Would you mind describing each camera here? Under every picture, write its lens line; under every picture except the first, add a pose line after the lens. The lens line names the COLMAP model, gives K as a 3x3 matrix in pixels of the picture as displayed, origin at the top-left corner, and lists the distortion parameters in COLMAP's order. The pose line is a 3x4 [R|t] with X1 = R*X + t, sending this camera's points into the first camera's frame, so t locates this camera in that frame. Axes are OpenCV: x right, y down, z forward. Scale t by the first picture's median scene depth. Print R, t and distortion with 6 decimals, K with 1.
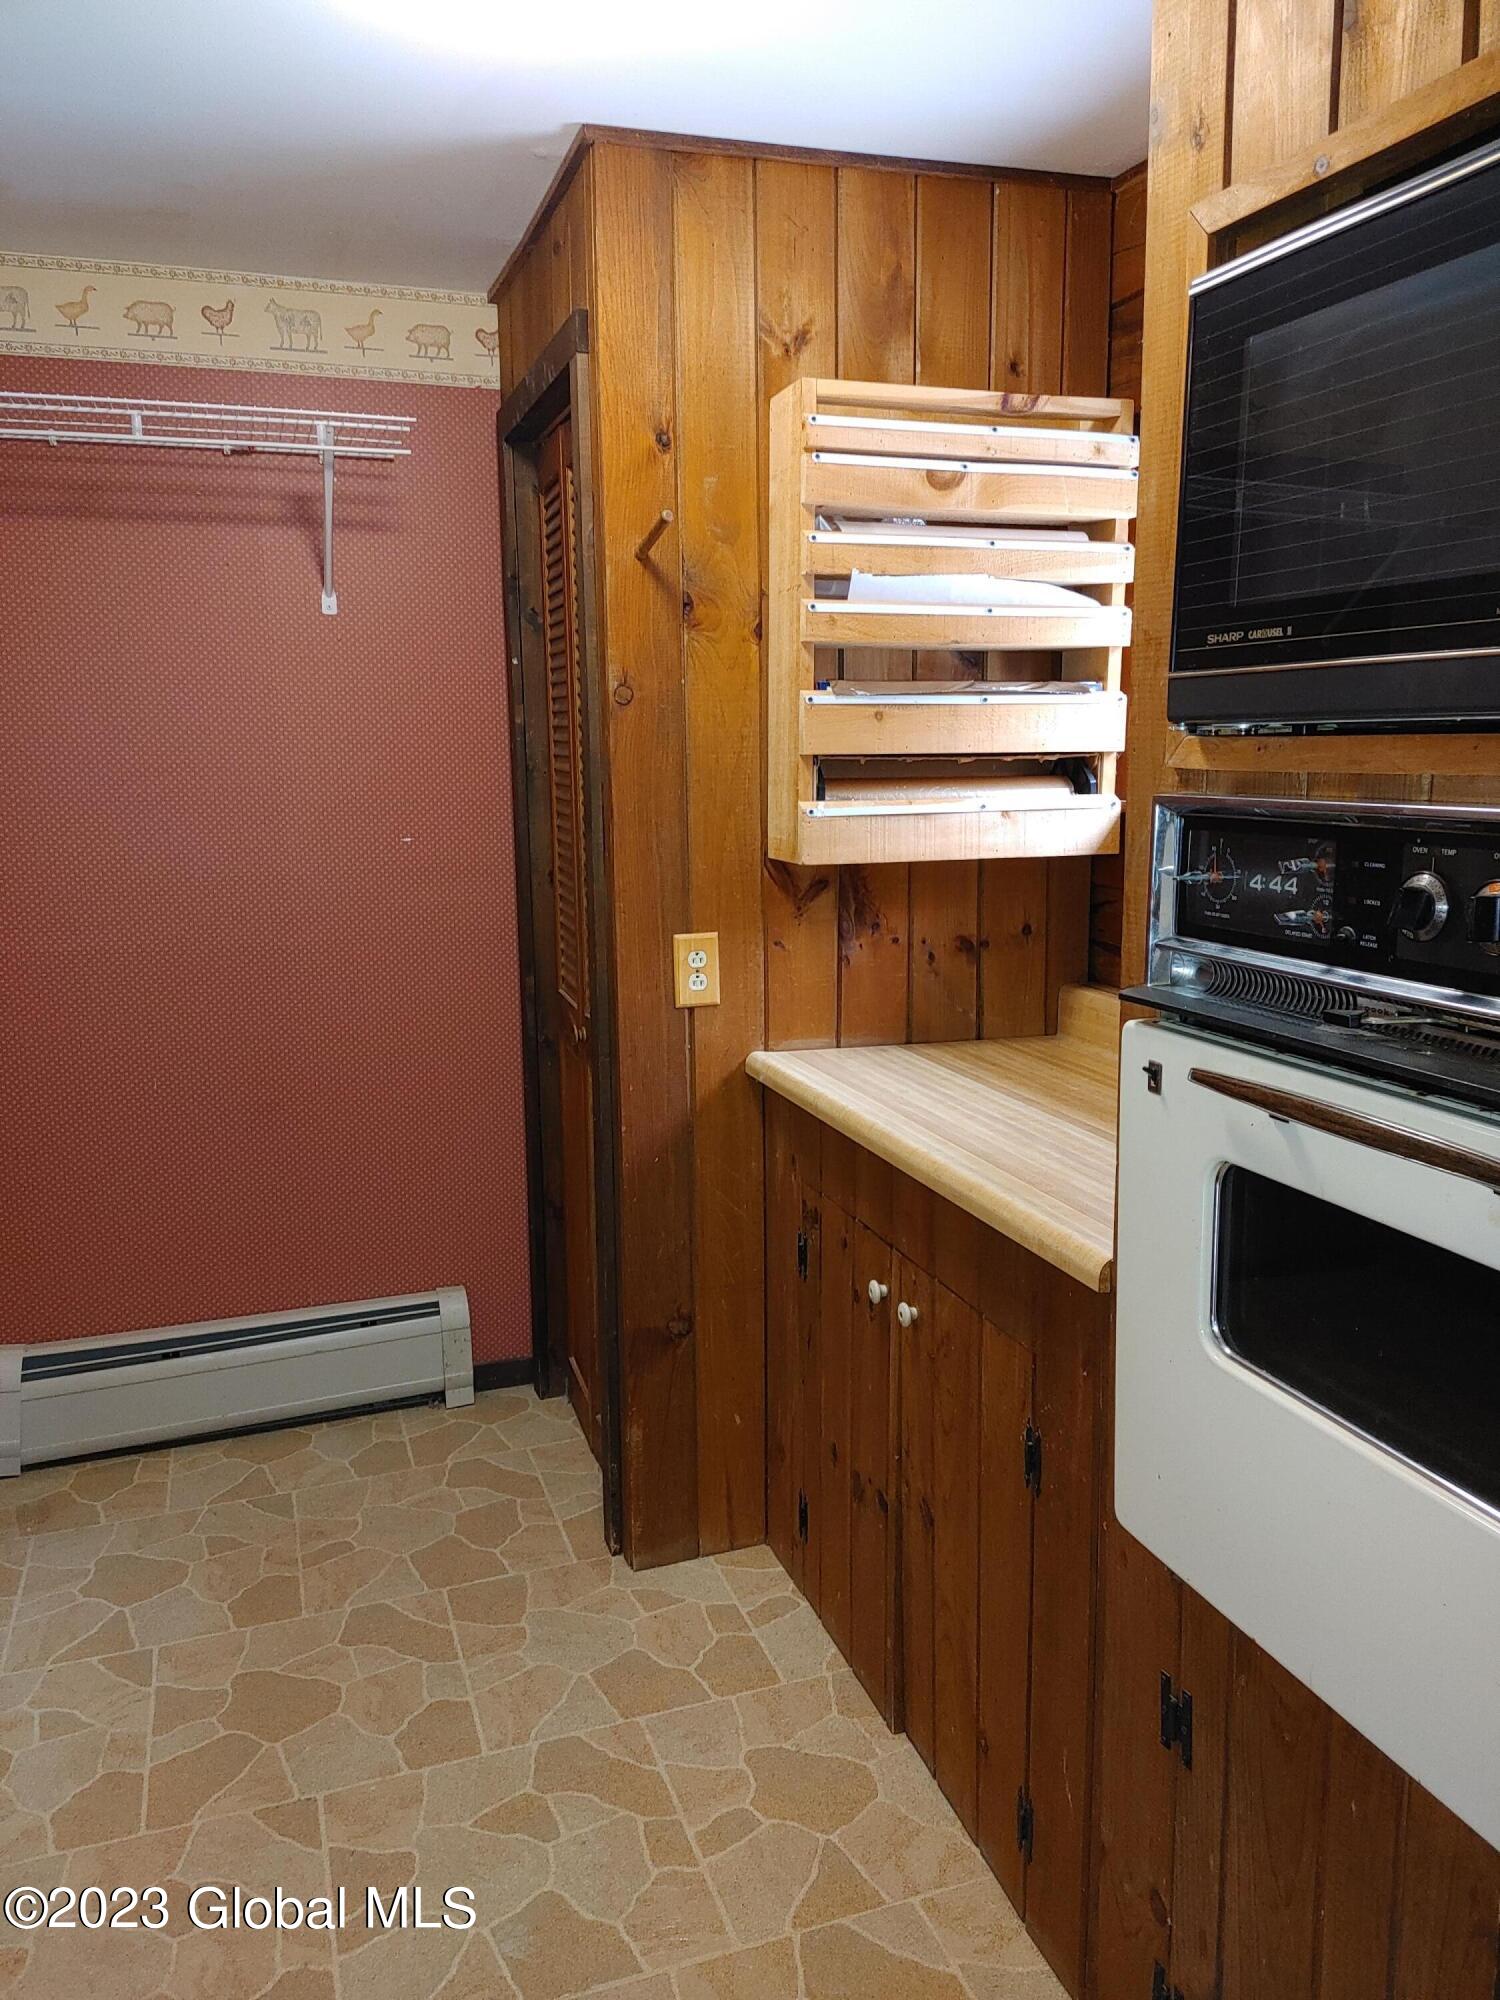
lens RADIAL K [[1497.6, 0, 778.6], [0, 1497.6, 1032.5], [0, 0, 1]] dist [0.057745, -0.144506]
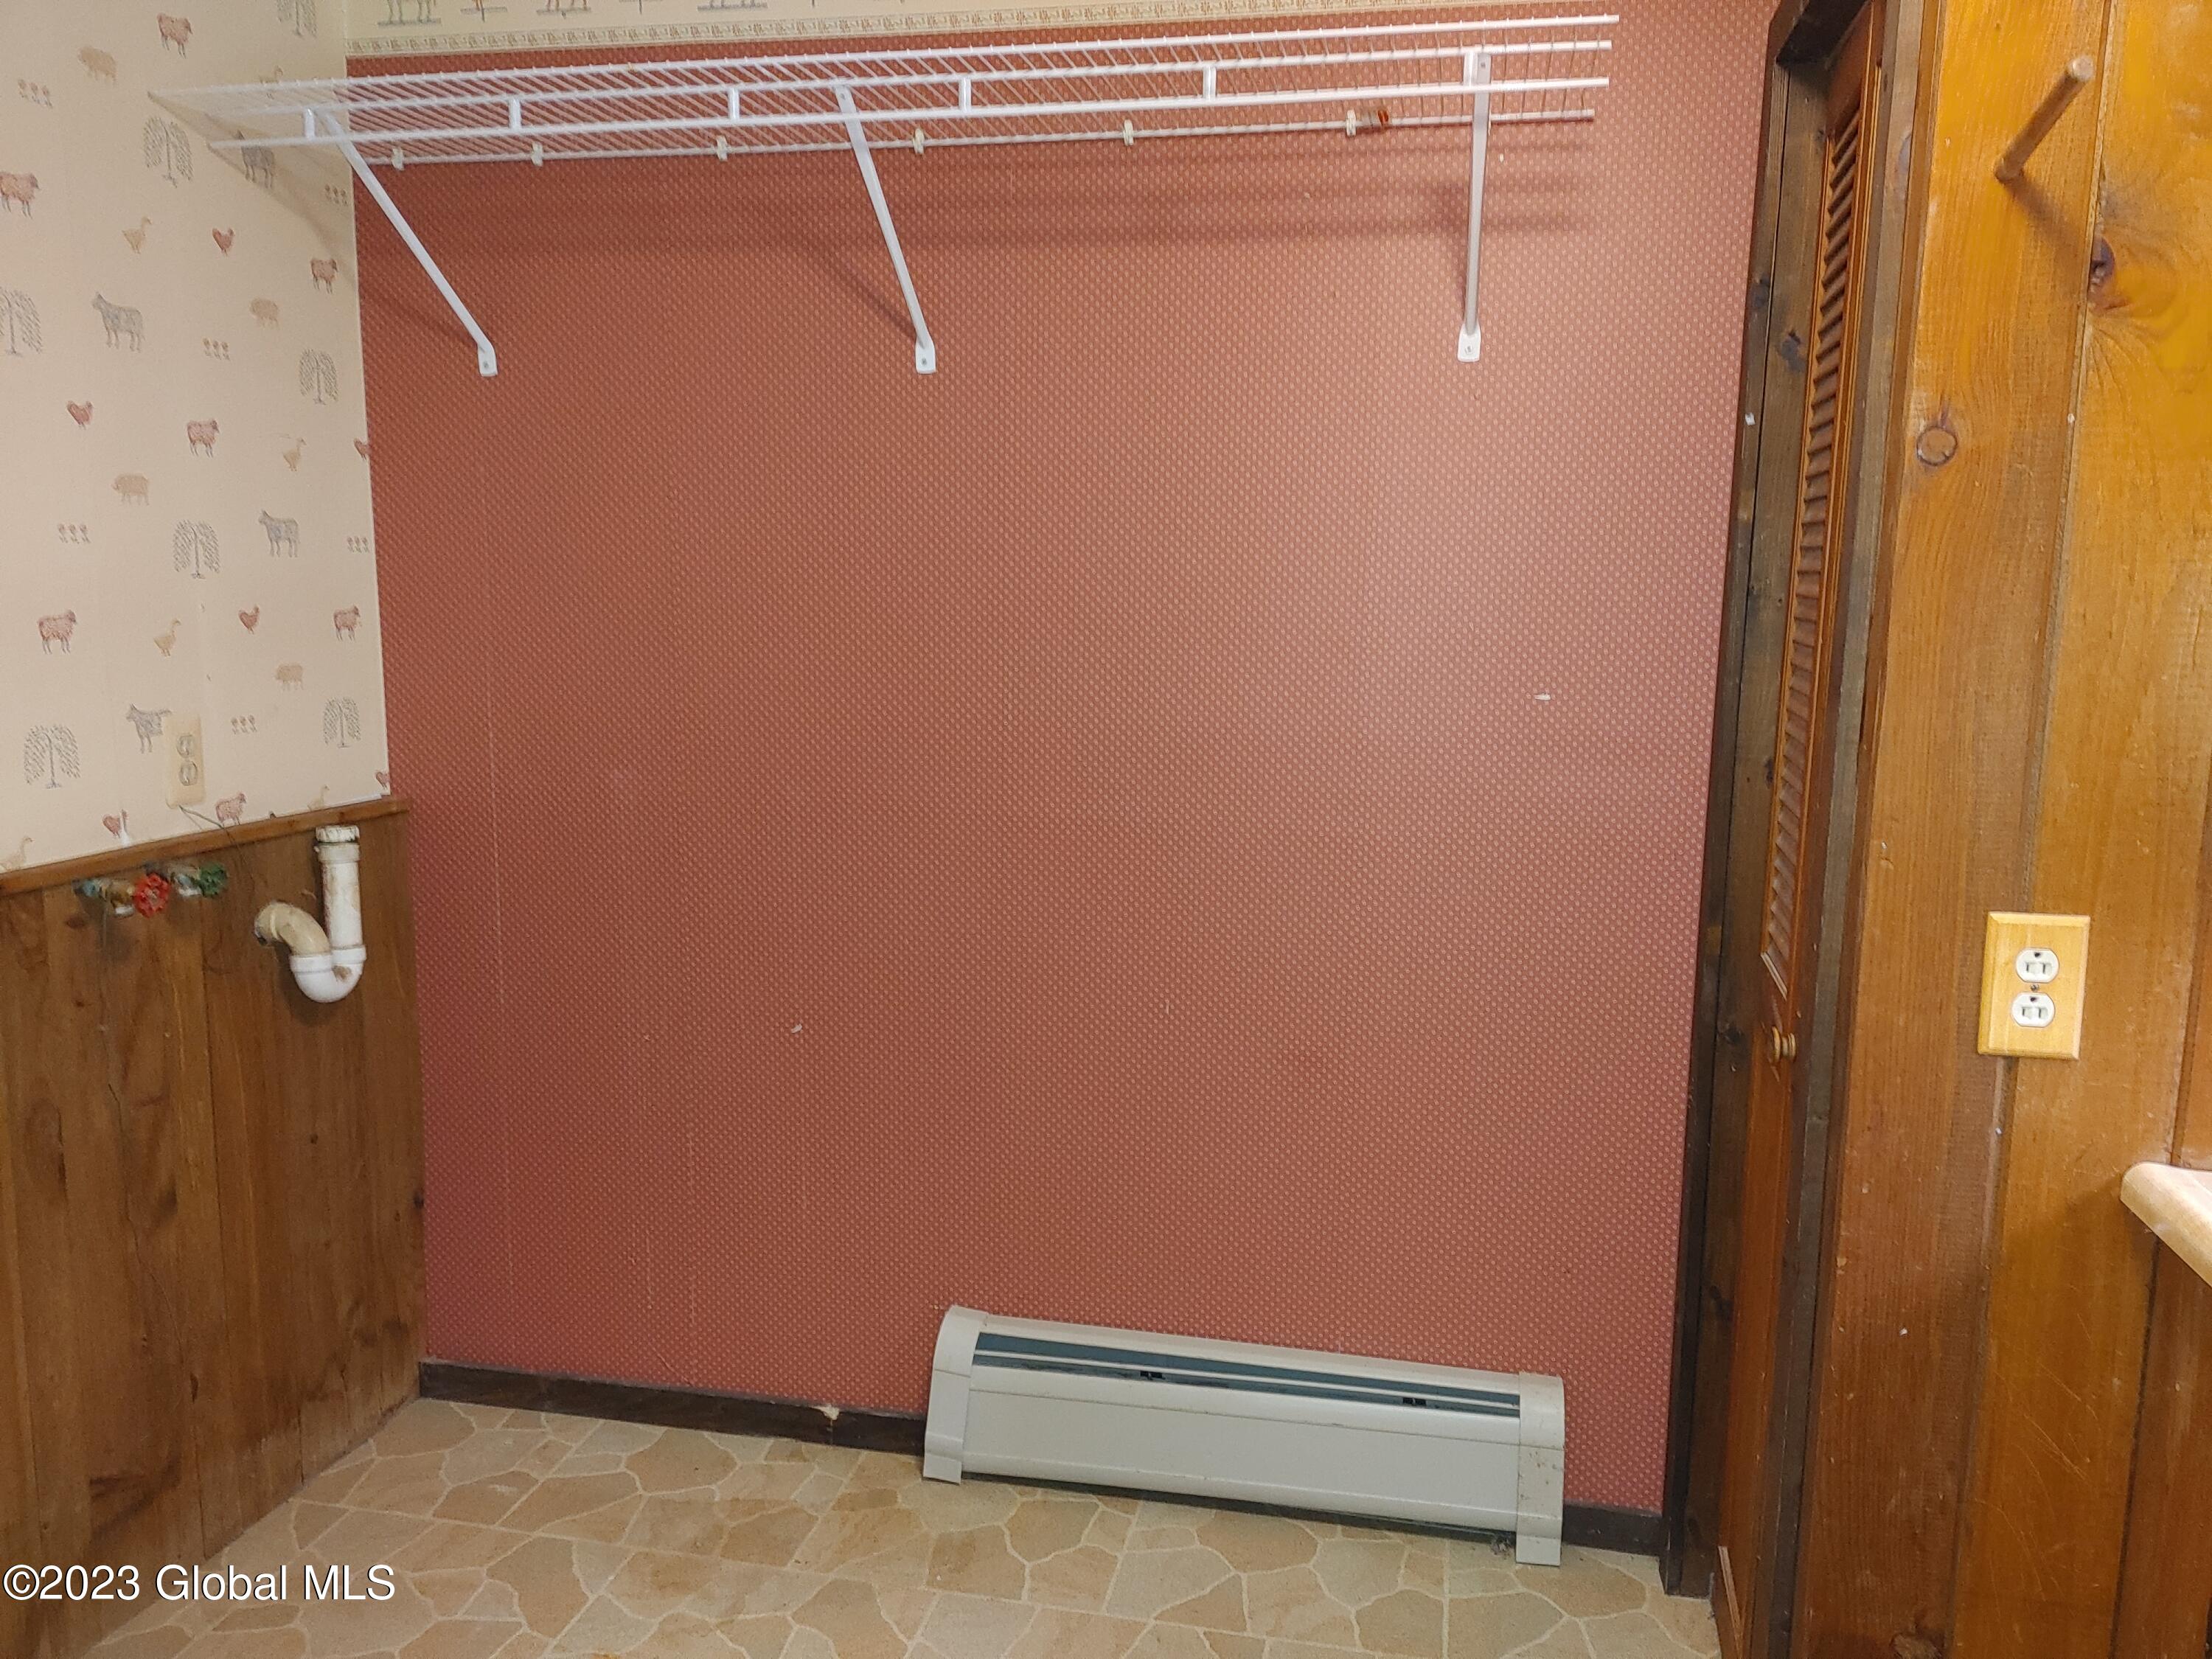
lens RADIAL K [[1645.1, 0, 1124.7], [0, 1645.1, 838.1], [0, 0, 1]] dist [0.112525, -0.138440]
pose [[0.852962, 0.099154, -0.512470, -0.025847], [-0.116812, 0.993151, -0.002267, -0.046031], [0.508735, 0.061796, 0.858702, 0.299209]]
